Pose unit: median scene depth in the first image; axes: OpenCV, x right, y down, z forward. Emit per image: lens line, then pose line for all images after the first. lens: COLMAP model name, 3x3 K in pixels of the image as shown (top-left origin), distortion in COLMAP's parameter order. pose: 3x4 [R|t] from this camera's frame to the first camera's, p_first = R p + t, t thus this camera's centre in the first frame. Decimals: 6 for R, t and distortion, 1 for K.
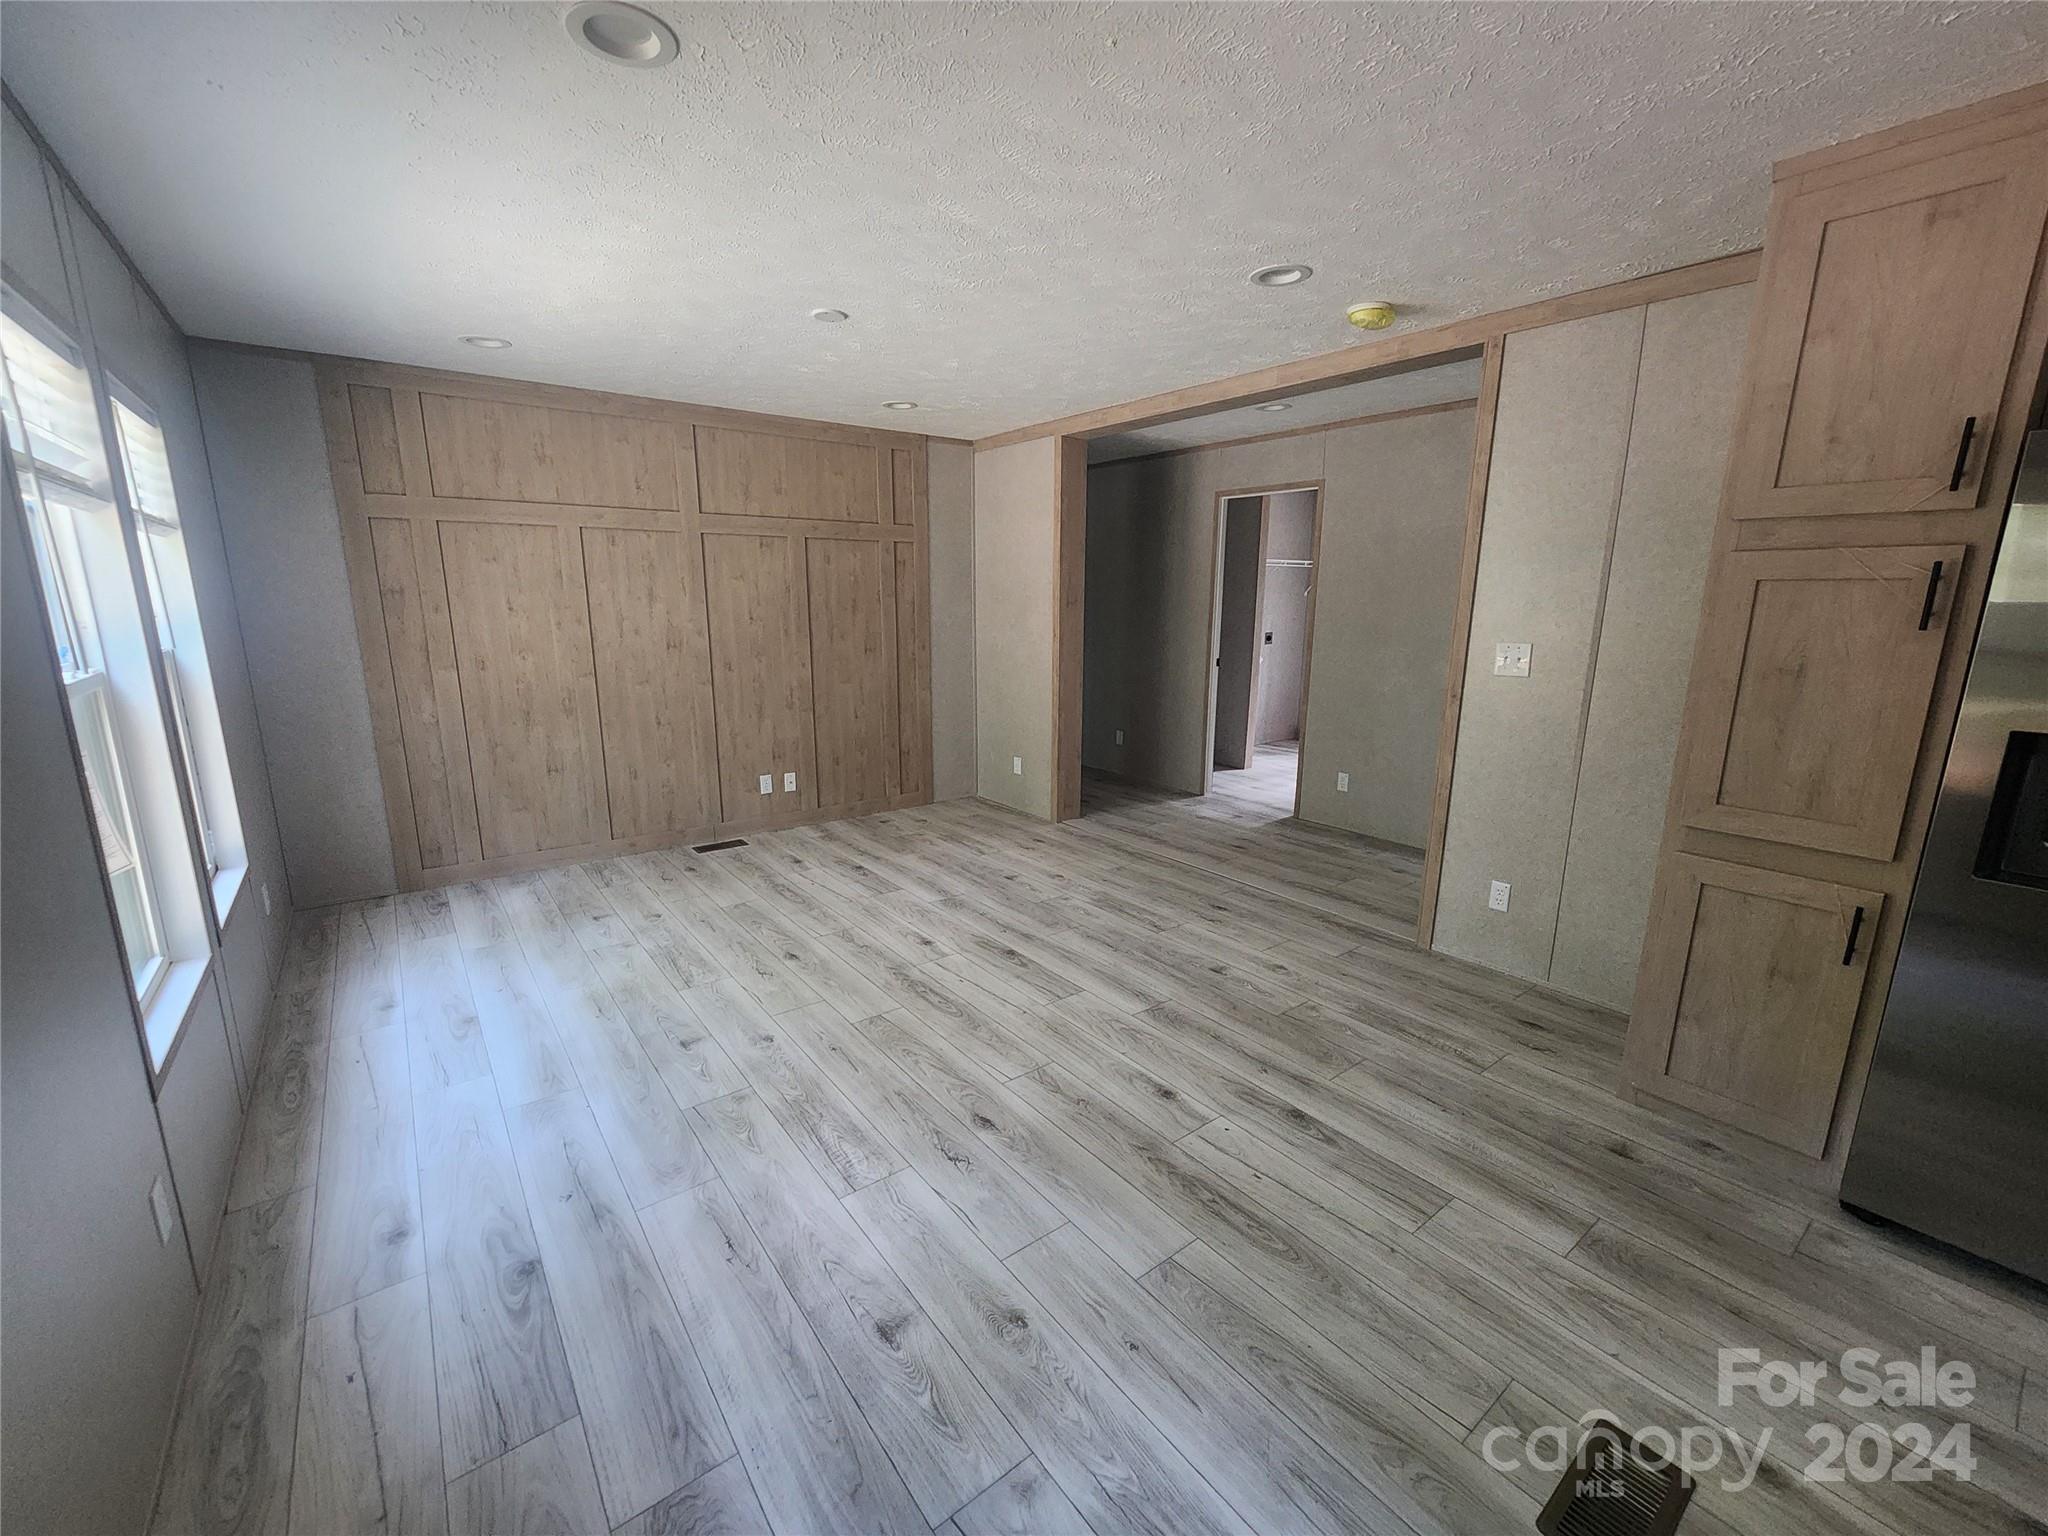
lens RADIAL K [[833.2, 0, 1057.3], [0, 833.2, 809.0], [0, 0, 1]] dist [0.008188, -0.000384]
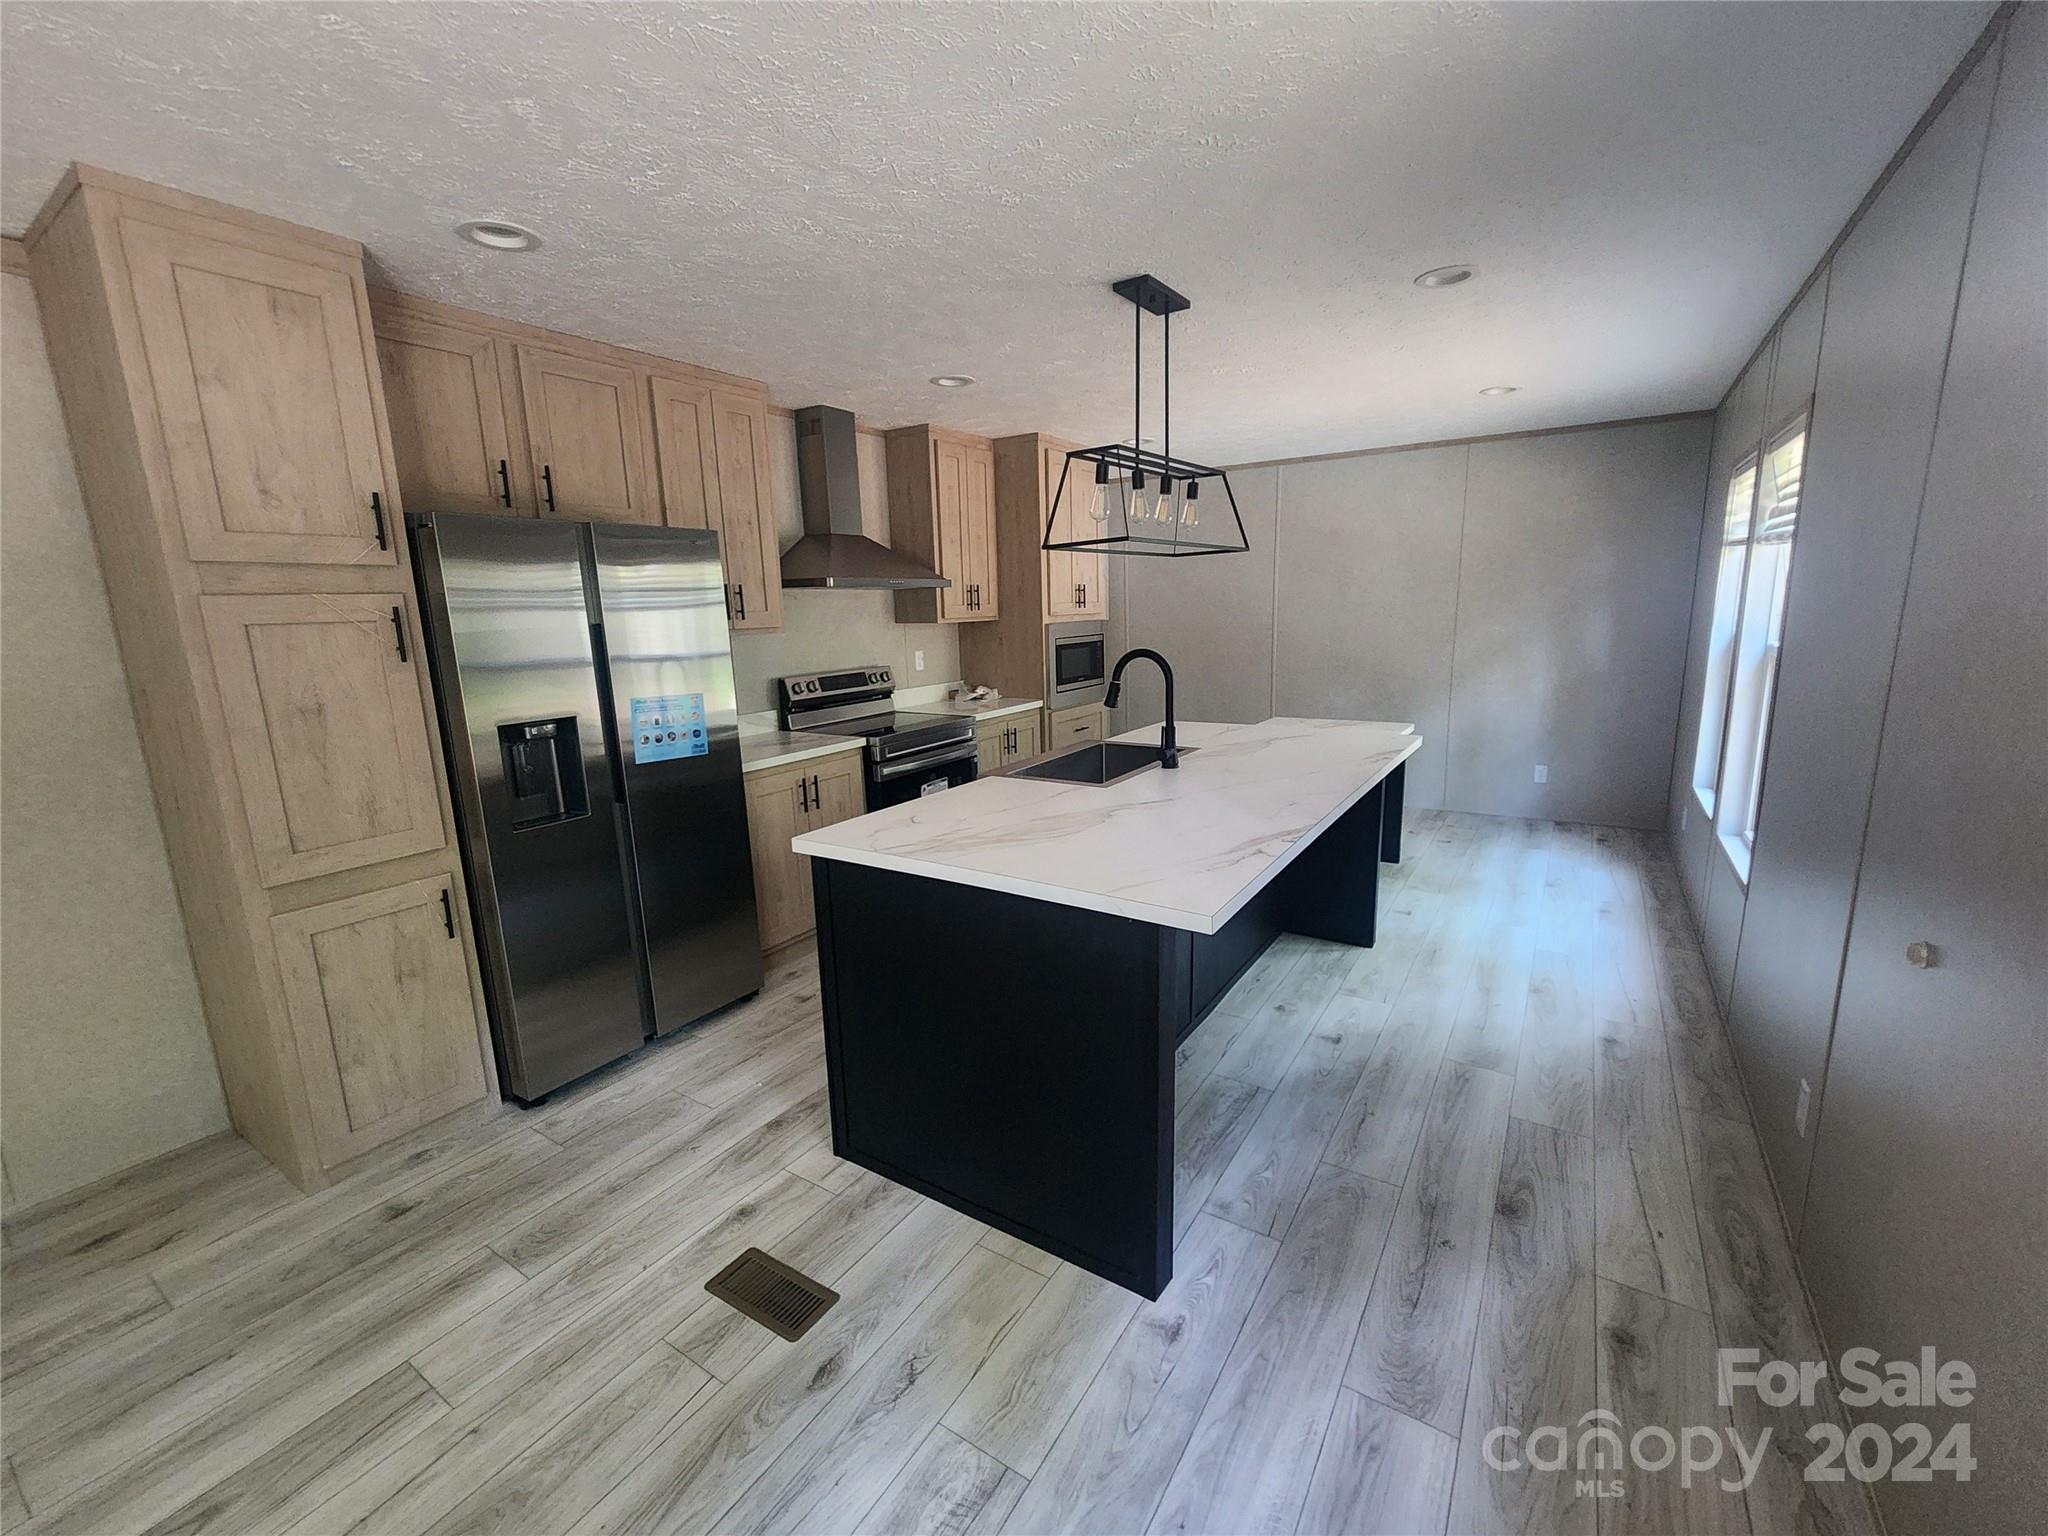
lens RADIAL K [[833.2, 0, 1022.5], [0, 833.2, 769.9], [0, 0, 1]] dist [0.008188, -0.000384]
pose [[-0.305525, -0.169793, 0.936923, -0.572920], [0.269264, 0.928404, 0.256054, -0.180845], [-0.913319, 0.330511, -0.237931, 0.692896]]
